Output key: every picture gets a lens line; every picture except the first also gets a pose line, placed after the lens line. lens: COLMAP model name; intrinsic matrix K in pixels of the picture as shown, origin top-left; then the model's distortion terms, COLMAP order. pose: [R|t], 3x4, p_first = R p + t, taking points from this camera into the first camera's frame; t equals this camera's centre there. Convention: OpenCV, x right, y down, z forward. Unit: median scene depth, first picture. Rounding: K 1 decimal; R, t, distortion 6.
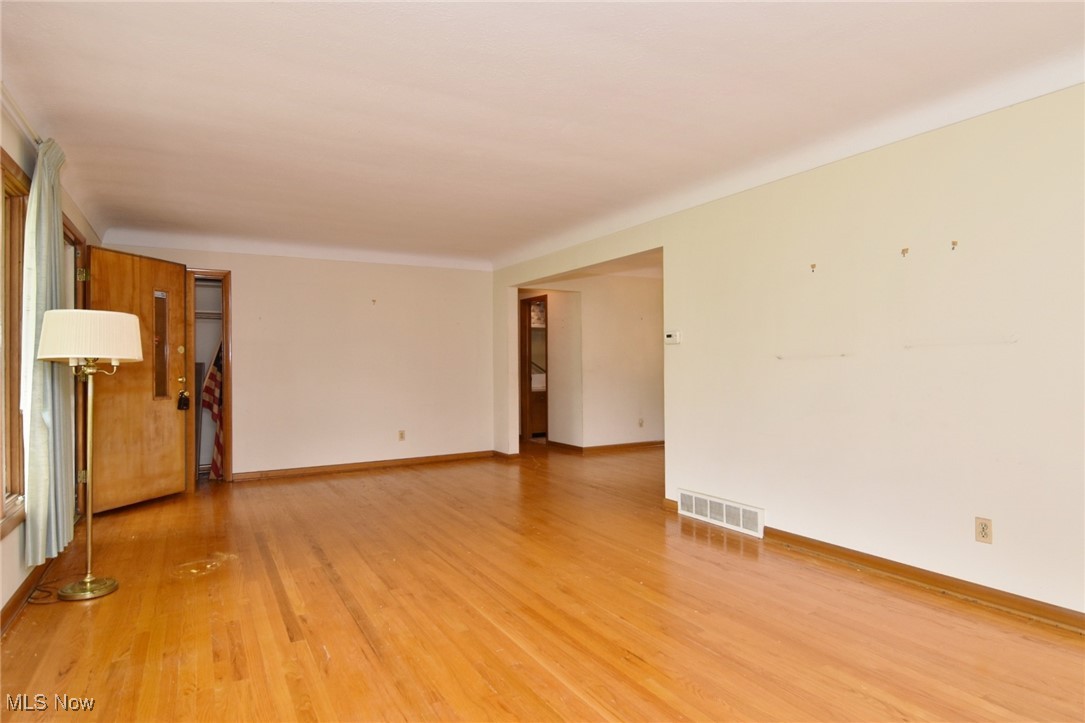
lens RADIAL K [[611.2, 0, 549.7], [0, 611.2, 359.3], [0, 0, 1]] dist [0.002104, 0.000244]
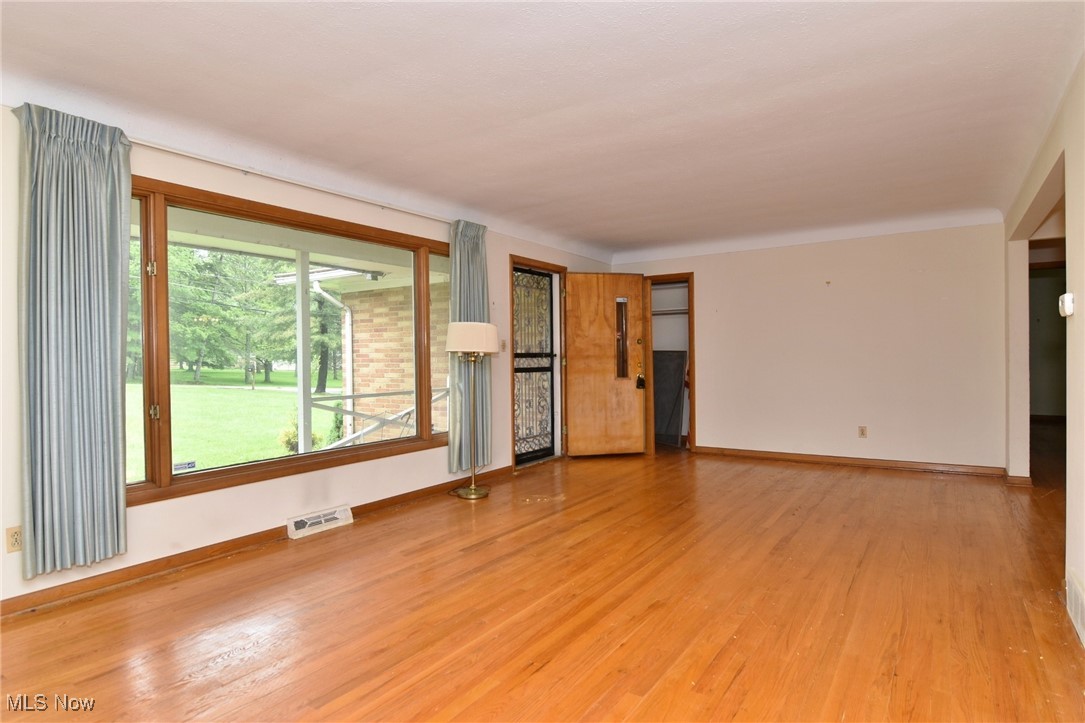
lens RADIAL K [[600.0, 0, 542.5], [0, 600.0, 361.5], [0, 0, 1]] dist [0.000673, 0.000055]
pose [[0.437525, 0.010183, -0.899148, 0.624897], [0.014892, 0.999717, 0.018568, -0.000122], [0.899083, -0.021514, 0.437250, 0.395035]]
